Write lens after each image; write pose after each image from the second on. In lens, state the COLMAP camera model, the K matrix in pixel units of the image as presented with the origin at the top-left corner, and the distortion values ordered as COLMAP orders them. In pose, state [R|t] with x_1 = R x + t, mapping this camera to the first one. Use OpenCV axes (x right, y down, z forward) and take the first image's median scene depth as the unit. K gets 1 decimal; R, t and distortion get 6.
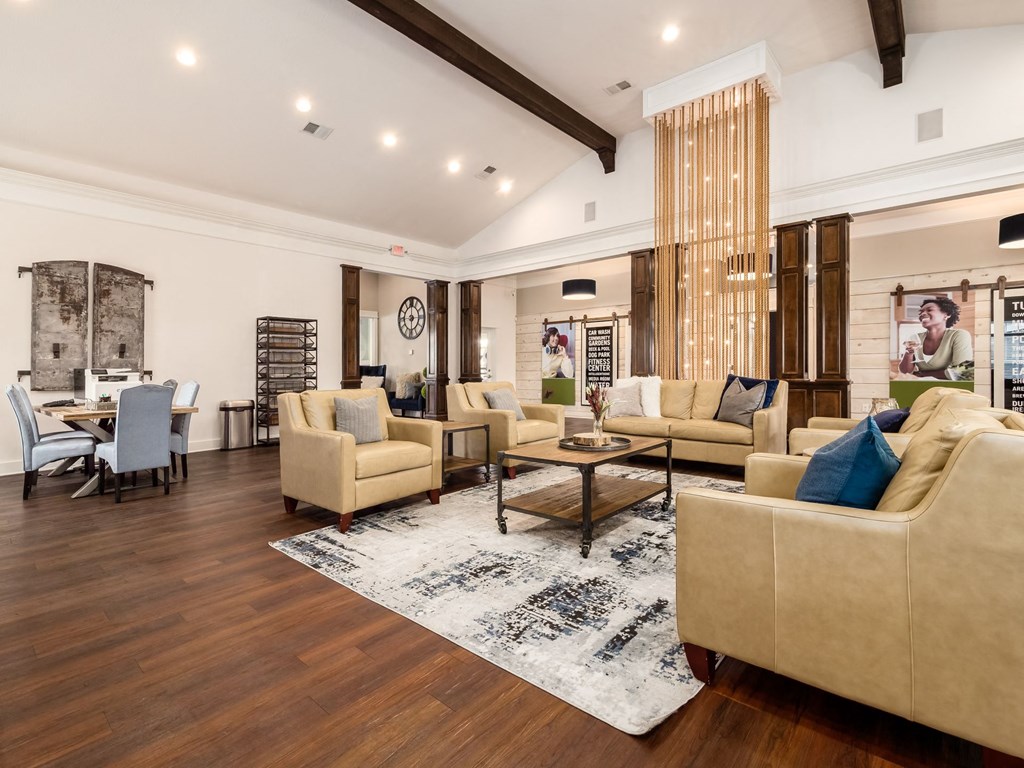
lens RADIAL K [[487.7, 0, 520.0], [0, 487.7, 379.8], [0, 0, 1]] dist [-0.010066, 0.002998]
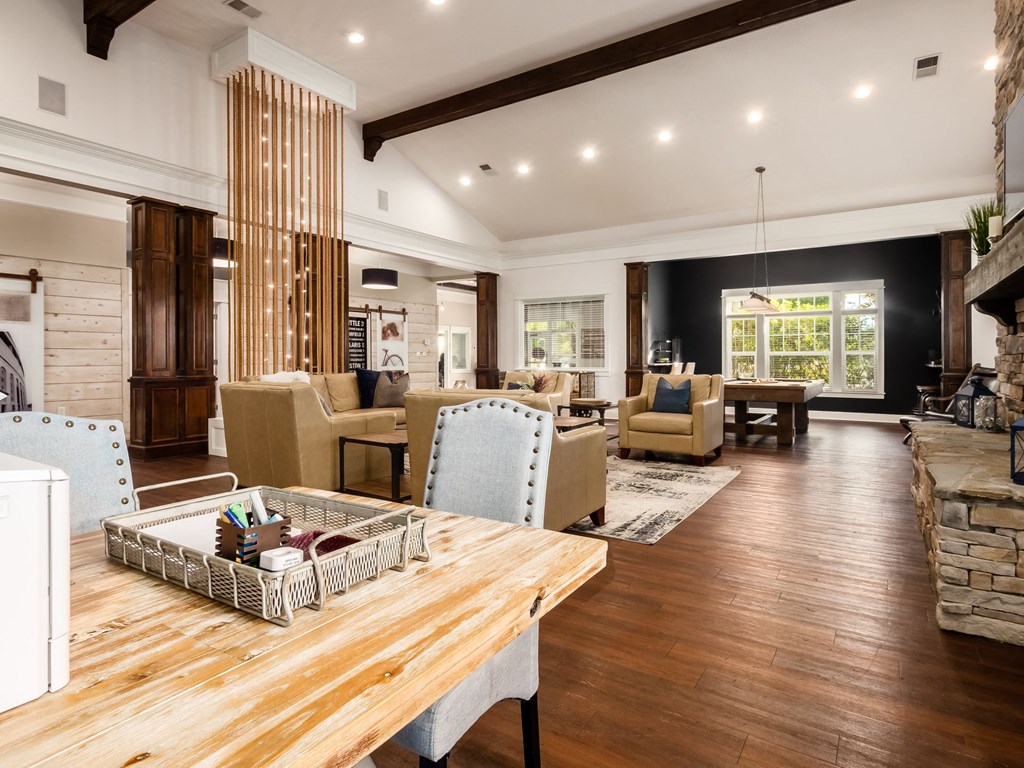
lens RADIAL K [[560.5, 0, 520.3], [0, 560.5, 364.2], [0, 0, 1]] dist [0.034326, -0.004699]
pose [[-0.133780, 0.001062, 0.991010, -0.793772], [0.030231, 0.999538, 0.003010, -0.010936], [-0.990550, 0.030362, -0.133750, 0.705088]]
